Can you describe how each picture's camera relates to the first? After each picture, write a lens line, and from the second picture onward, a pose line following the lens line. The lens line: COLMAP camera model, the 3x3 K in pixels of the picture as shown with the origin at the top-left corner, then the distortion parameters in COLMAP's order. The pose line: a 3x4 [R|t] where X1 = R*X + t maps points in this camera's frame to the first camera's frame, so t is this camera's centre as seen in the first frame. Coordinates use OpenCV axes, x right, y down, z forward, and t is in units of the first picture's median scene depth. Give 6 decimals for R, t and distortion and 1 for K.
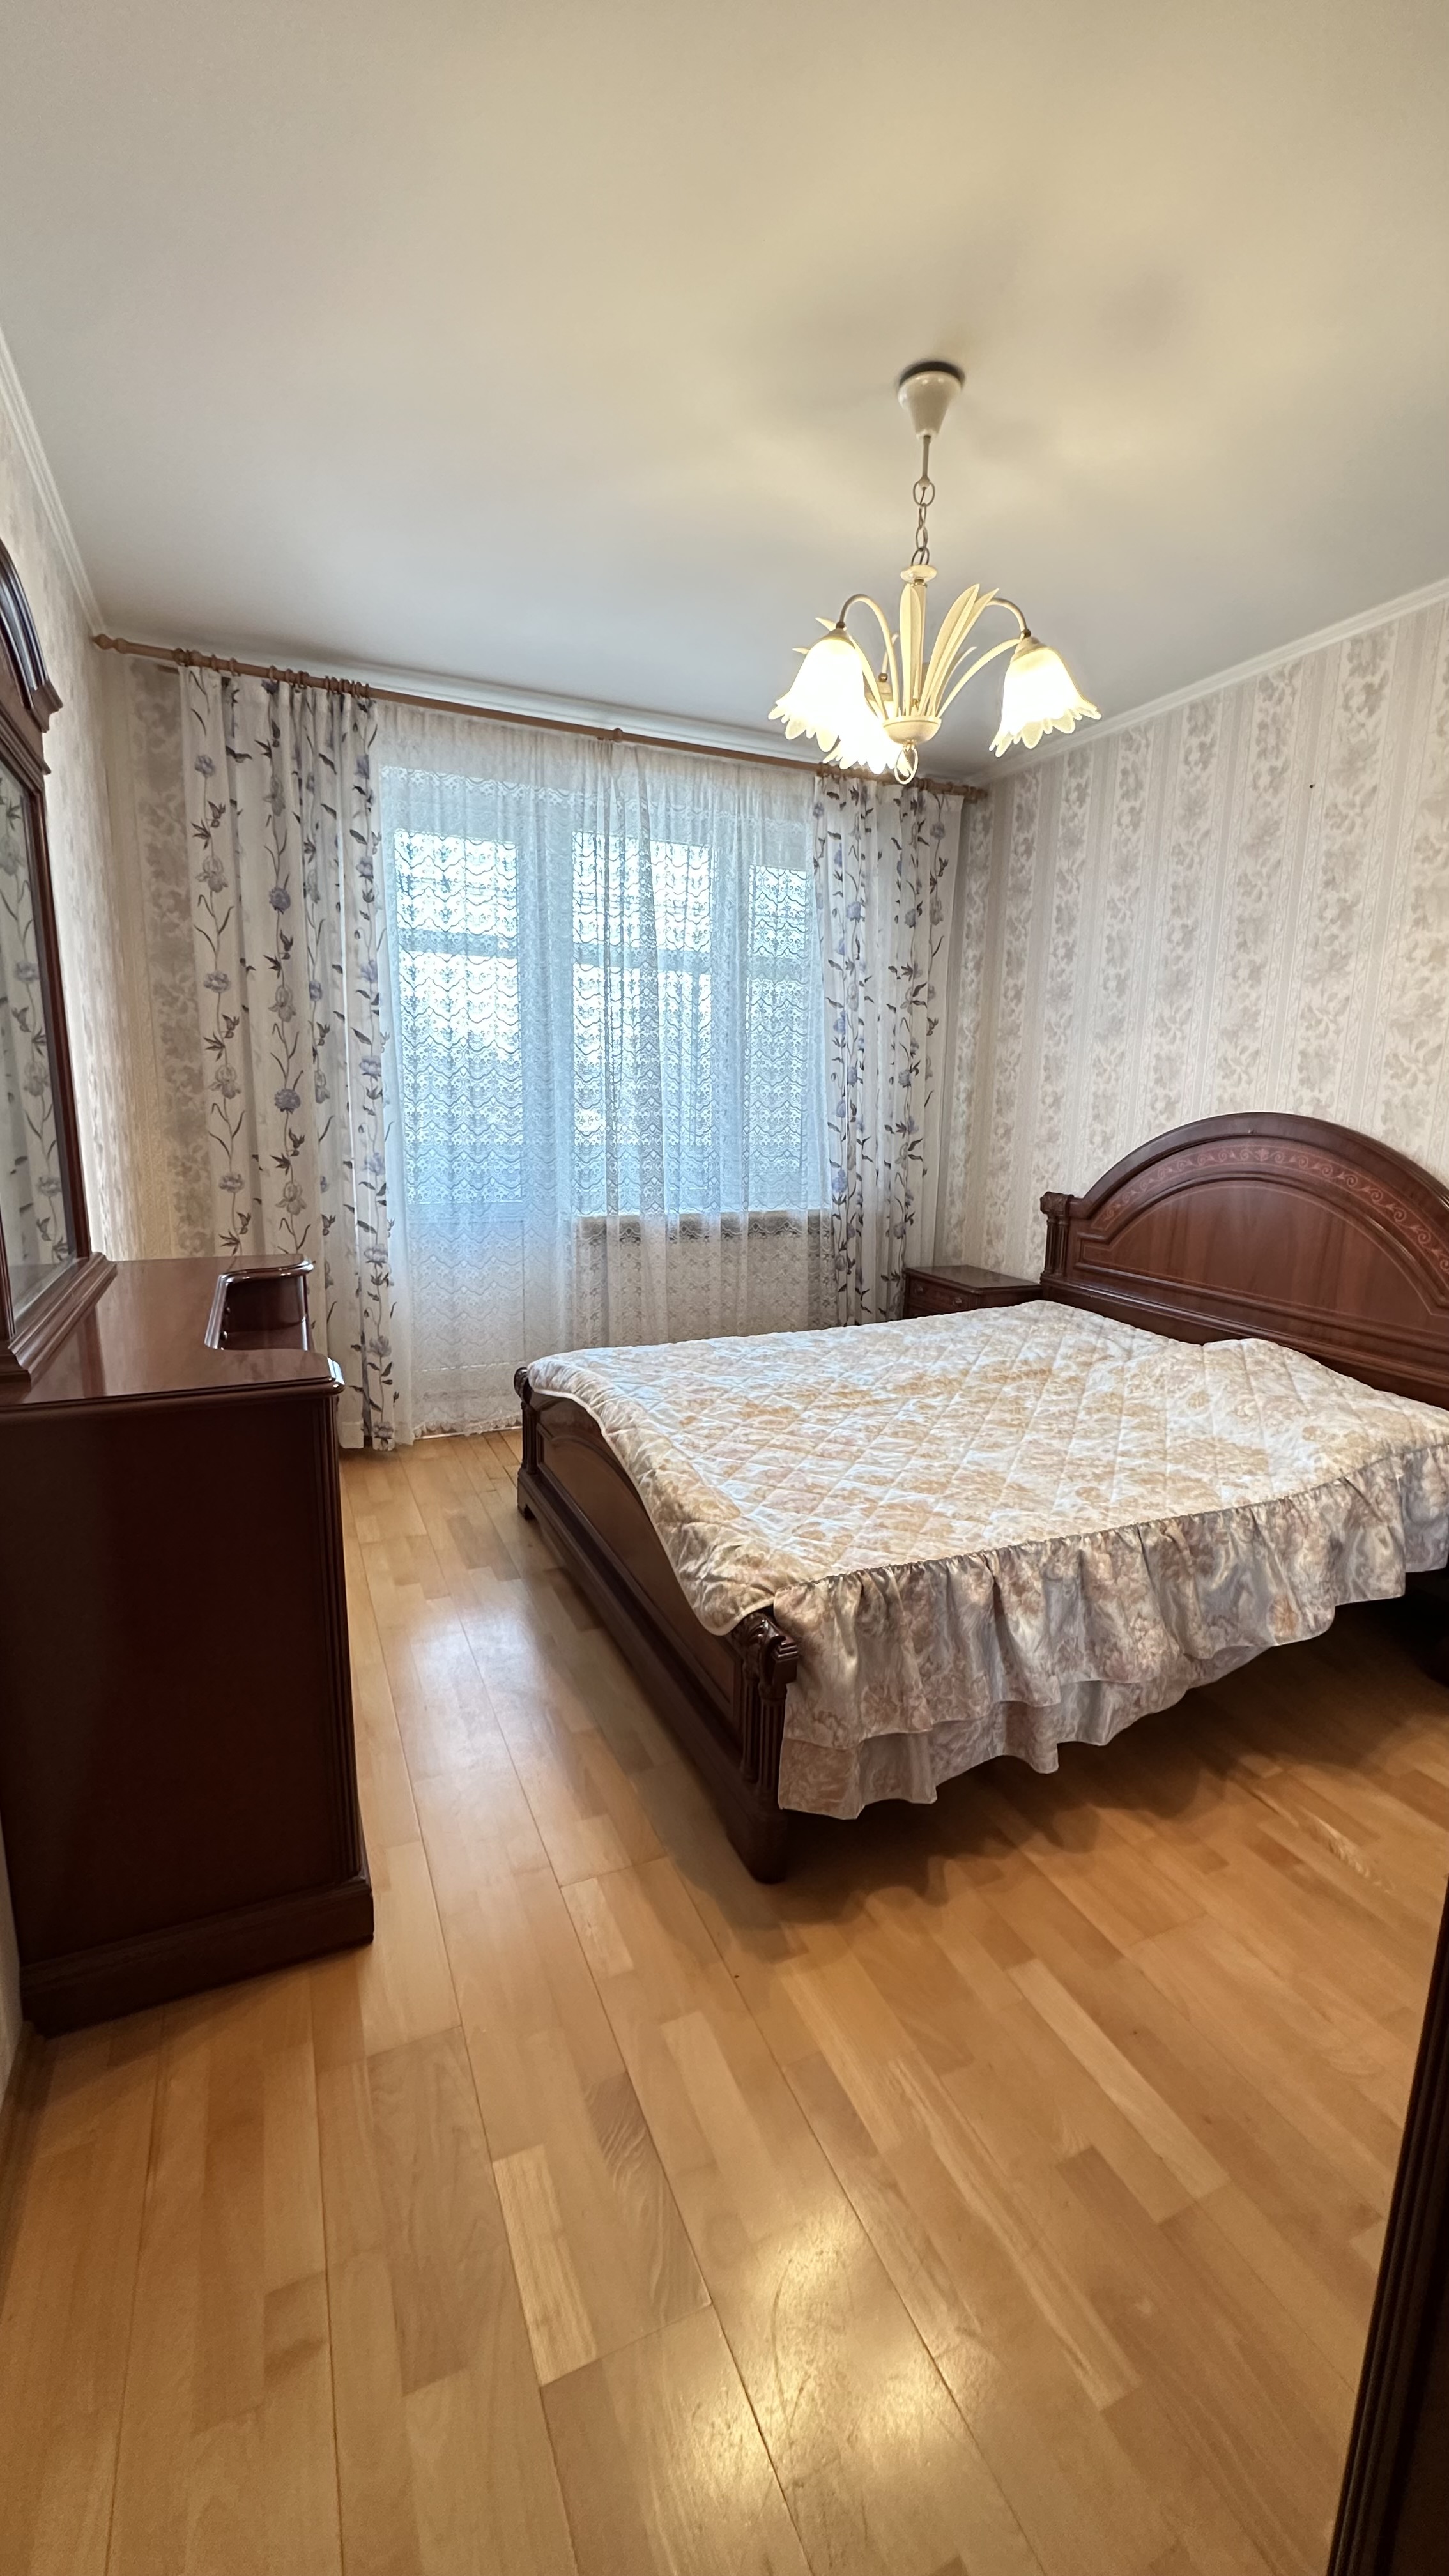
lens RADIAL K [[1029.7, 0, 724.5], [0, 1029.7, 1288.0], [0, 0, 1]] dist [-0.000185, -0.000014]
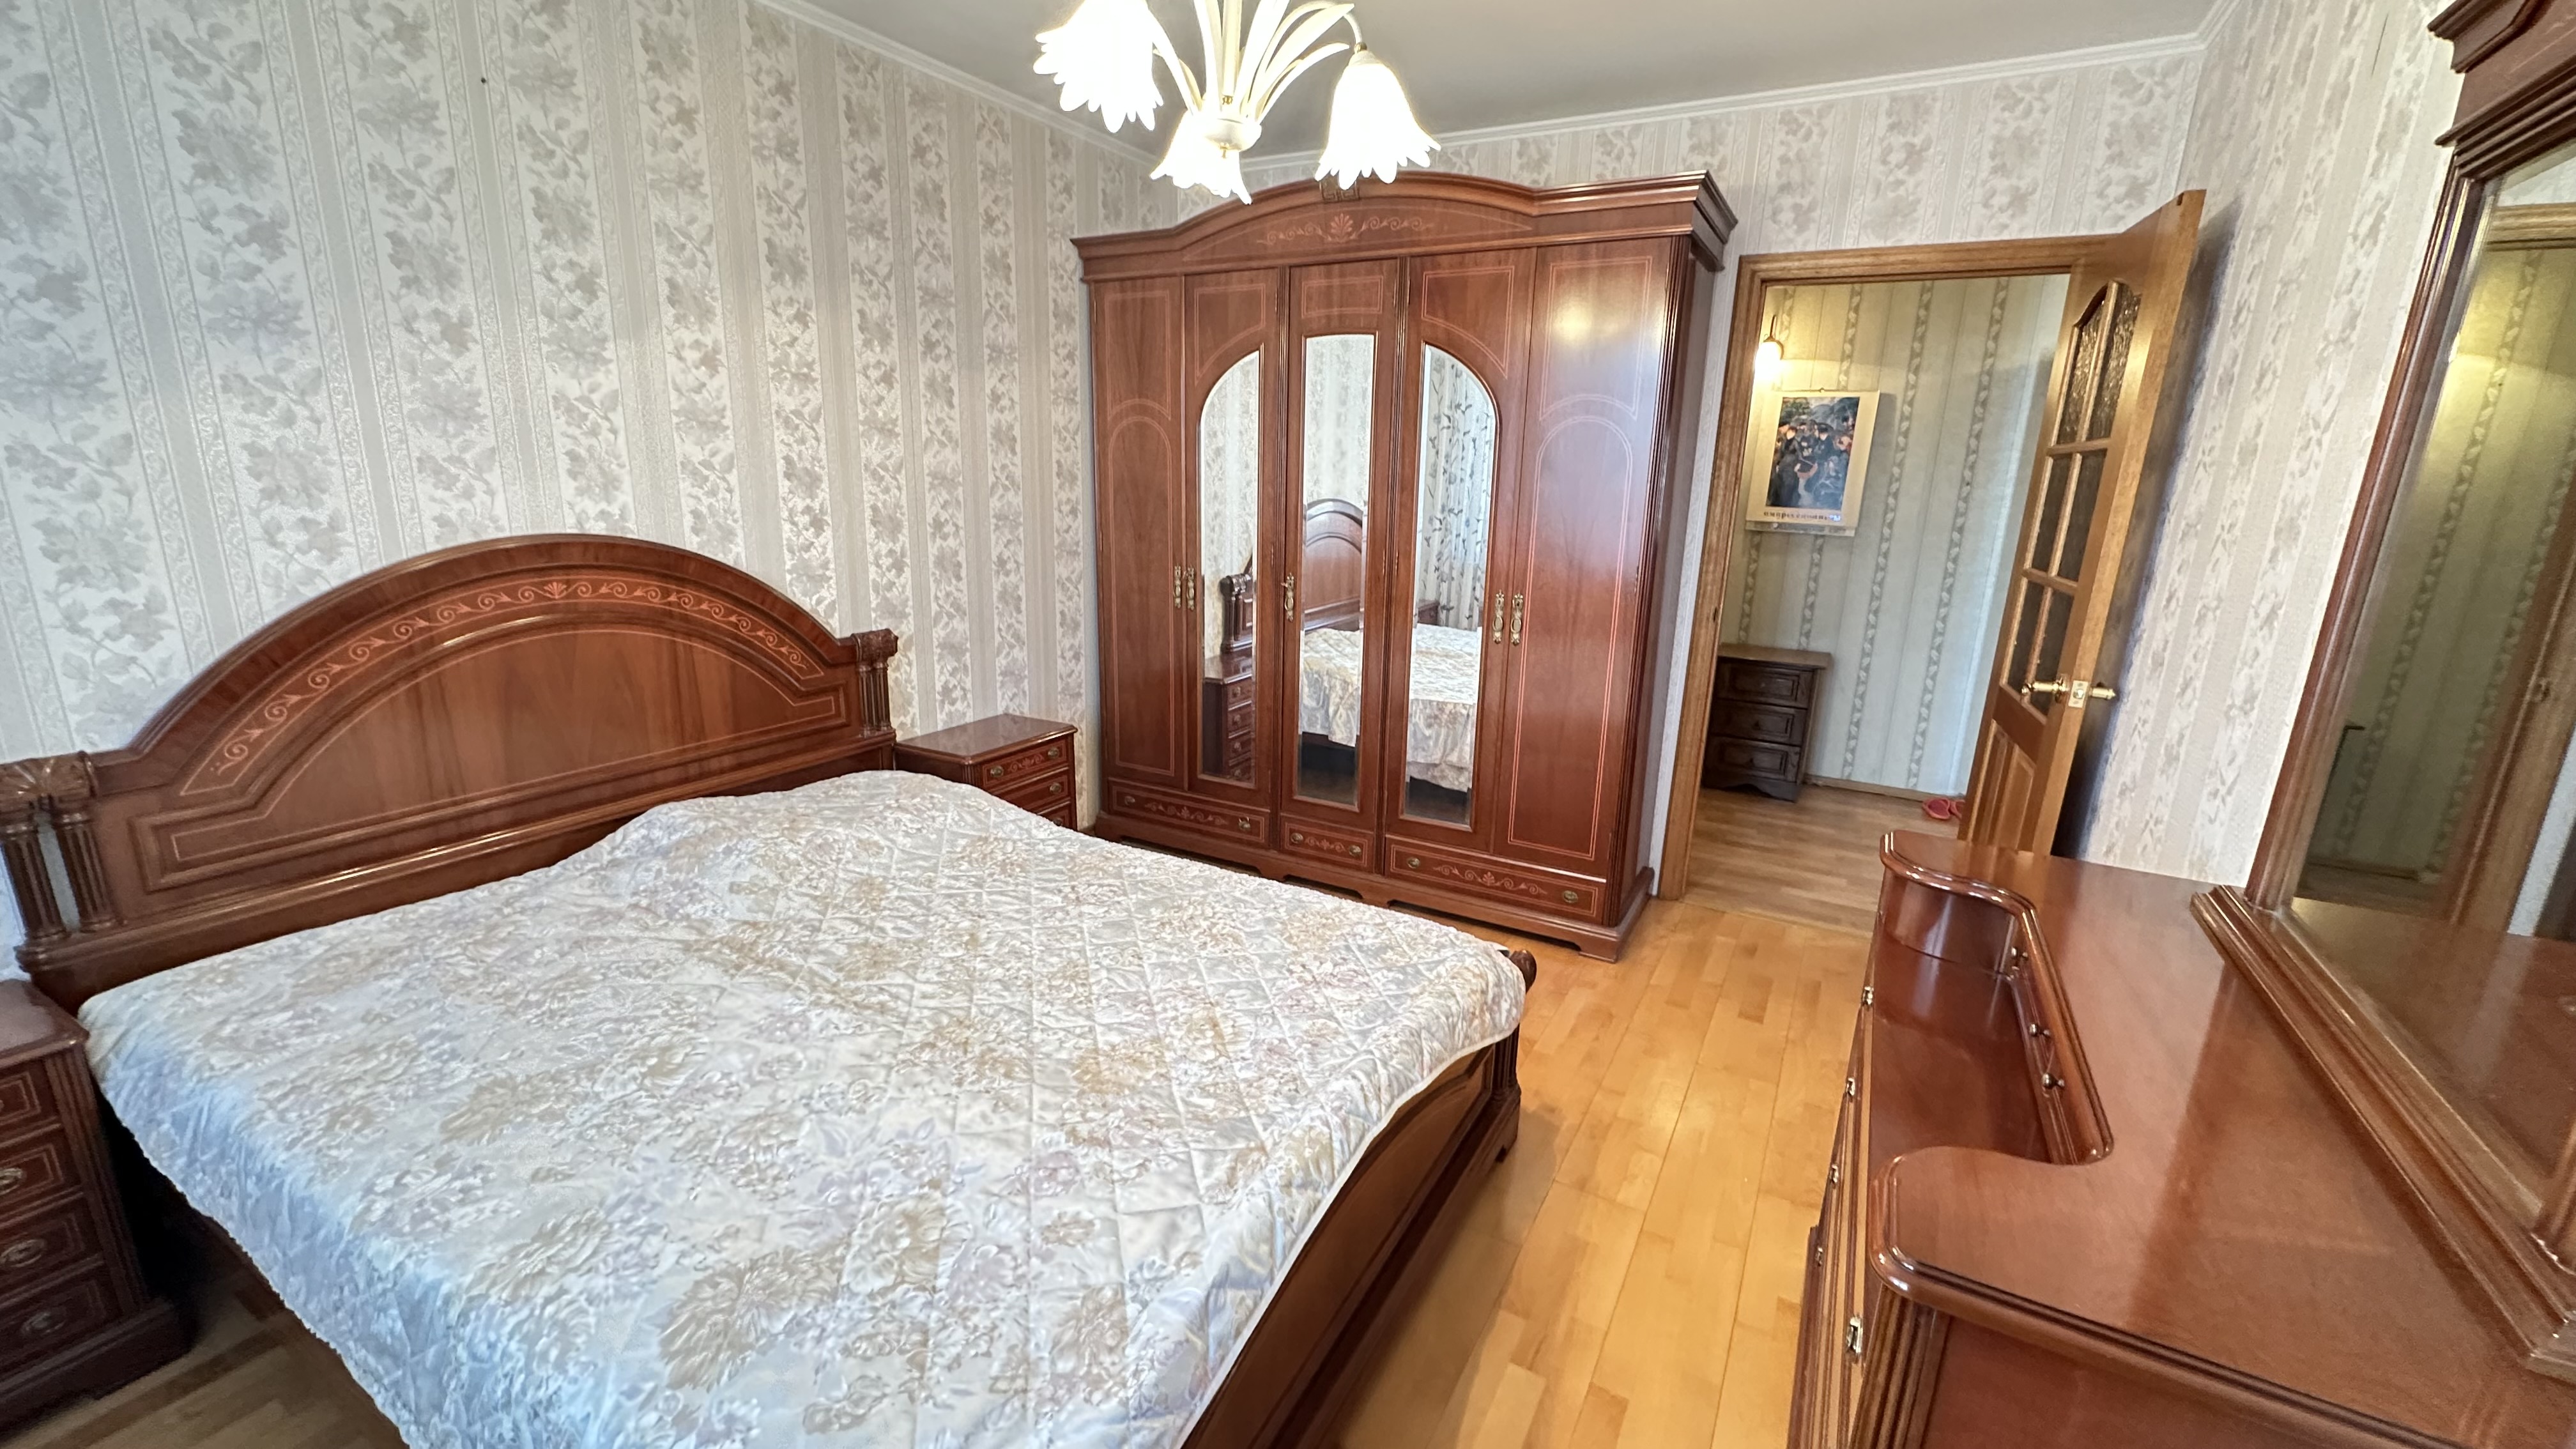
lens RADIAL K [[1029.7, 0, 1288.0], [0, 1029.7, 724.5], [0, 0, 1]] dist [-0.000185, -0.000014]
pose [[-0.592862, -0.232176, 0.771108, -0.420152], [0.113706, 0.923810, 0.365576, -0.267779], [-0.797236, 0.304416, -0.521292, 1.055865]]
